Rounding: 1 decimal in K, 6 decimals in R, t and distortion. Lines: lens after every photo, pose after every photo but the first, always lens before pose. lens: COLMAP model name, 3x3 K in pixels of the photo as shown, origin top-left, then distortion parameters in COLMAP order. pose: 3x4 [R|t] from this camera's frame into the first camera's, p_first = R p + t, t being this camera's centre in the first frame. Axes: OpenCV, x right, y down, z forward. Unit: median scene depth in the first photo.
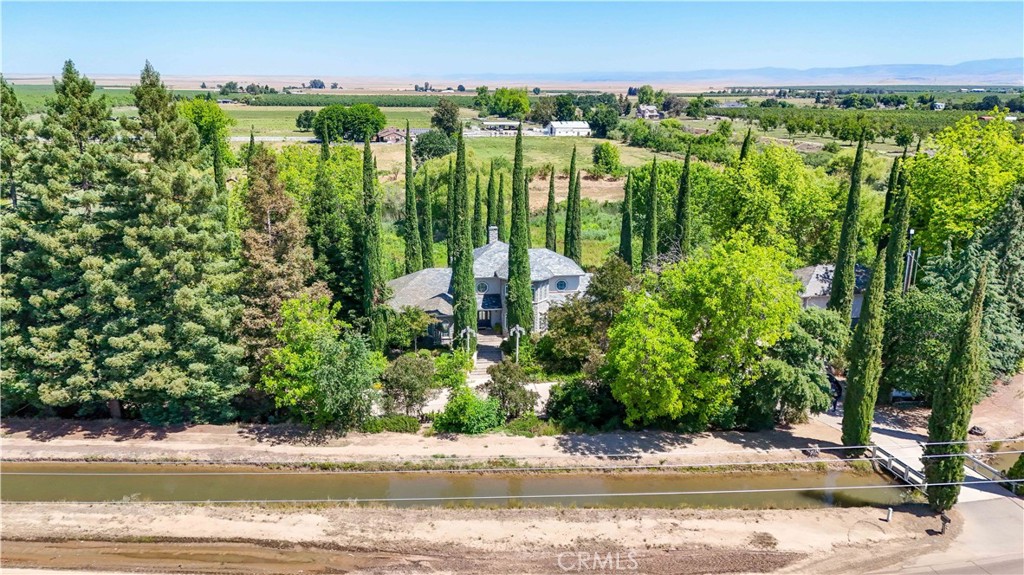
lens RADIAL K [[747.5, 0, 511.9], [0, 747.5, 291.4], [0, 0, 1]] dist [0.077192, -0.066943]
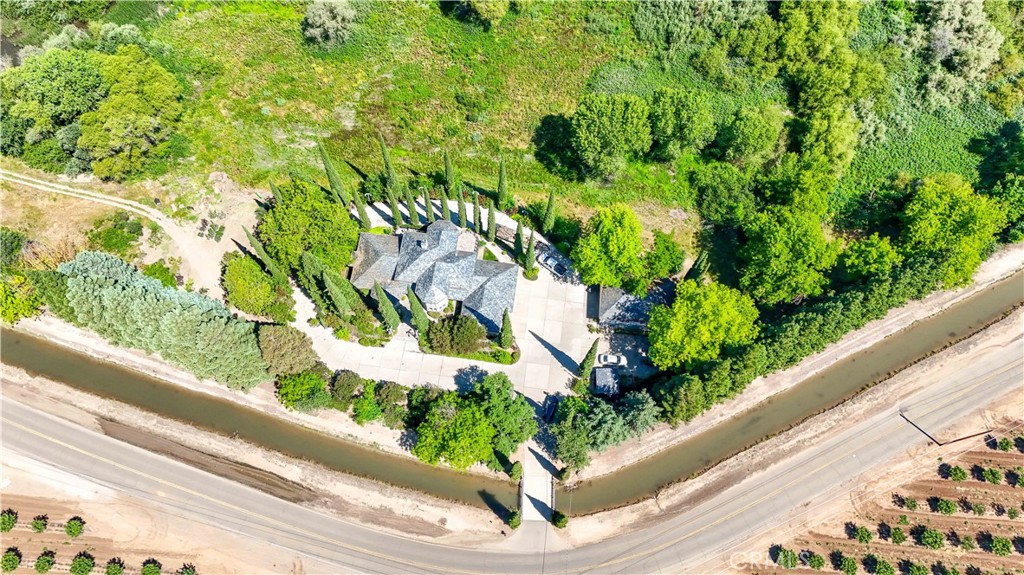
lens RADIAL K [[747.5, 0, 511.4], [0, 747.5, 286.7], [0, 0, 1]] dist [0.077192, -0.066943]
pose [[0.963645, 0.253975, -0.082973, 0.371547], [-0.085918, 0.588609, 0.803839, -1.580721], [0.252993, -0.767487, 0.589031, 0.038357]]
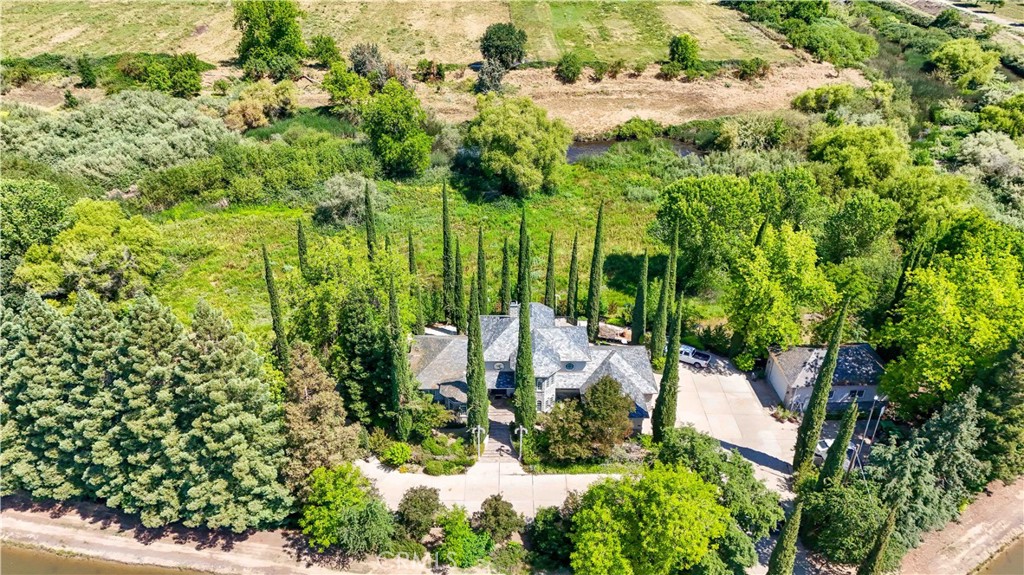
lens RADIAL K [[747.5, 0, 512.1], [0, 747.5, 289.0], [0, 0, 1]] dist [0.077192, -0.066943]
pose [[0.992345, 0.066674, -0.103953, 0.102859], [-0.035759, 0.960811, 0.274890, -0.490114], [0.118207, -0.269068, 0.955840, -0.066287]]
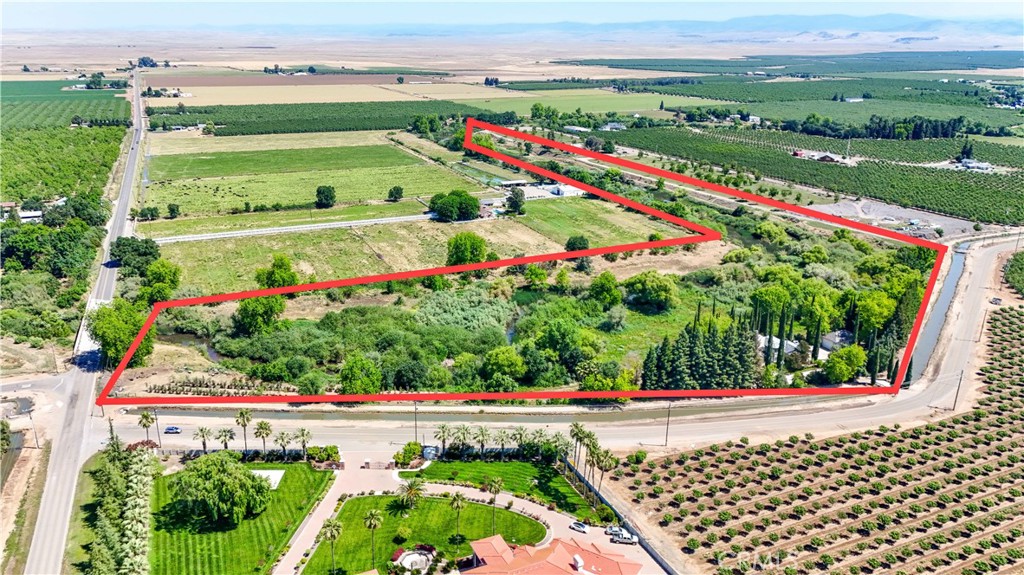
lens RADIAL K [[747.5, 0, 513.7], [0, 747.5, 289.0], [0, 0, 1]] dist [0.077192, -0.066943]
pose [[0.968367, -0.078390, 0.236896, -2.272397], [0.065300, 0.995899, 0.062617, -0.671466], [-0.240833, -0.045167, 0.969515, -2.479834]]
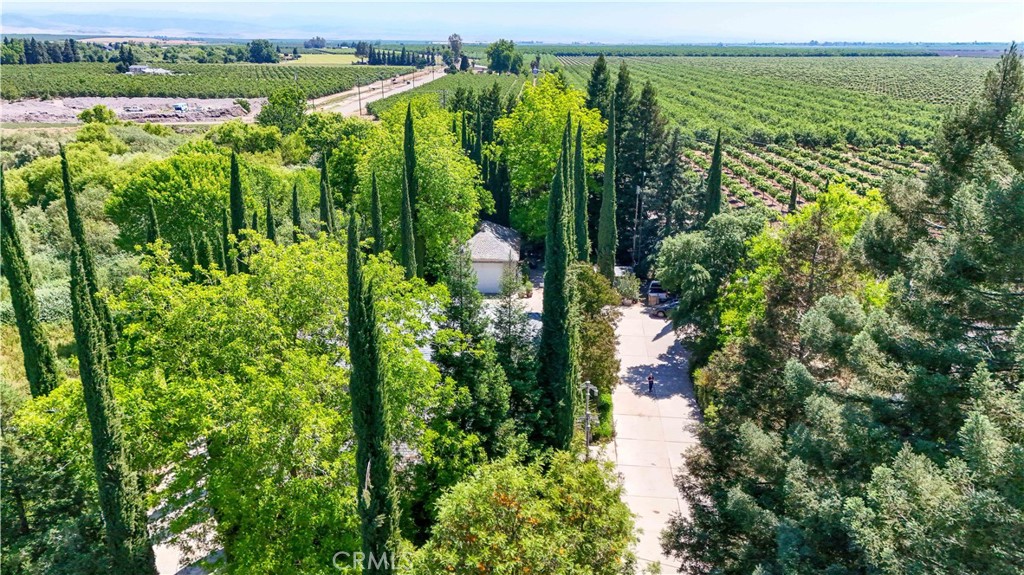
lens RADIAL K [[747.5, 0, 512.0], [0, 747.5, 286.6], [0, 0, 1]] dist [0.077192, -0.066943]
pose [[0.213868, -0.308145, 0.926988, -0.691264], [0.254522, 0.933746, 0.251670, -0.259425], [-0.943122, 0.182114, 0.278128, 0.853664]]
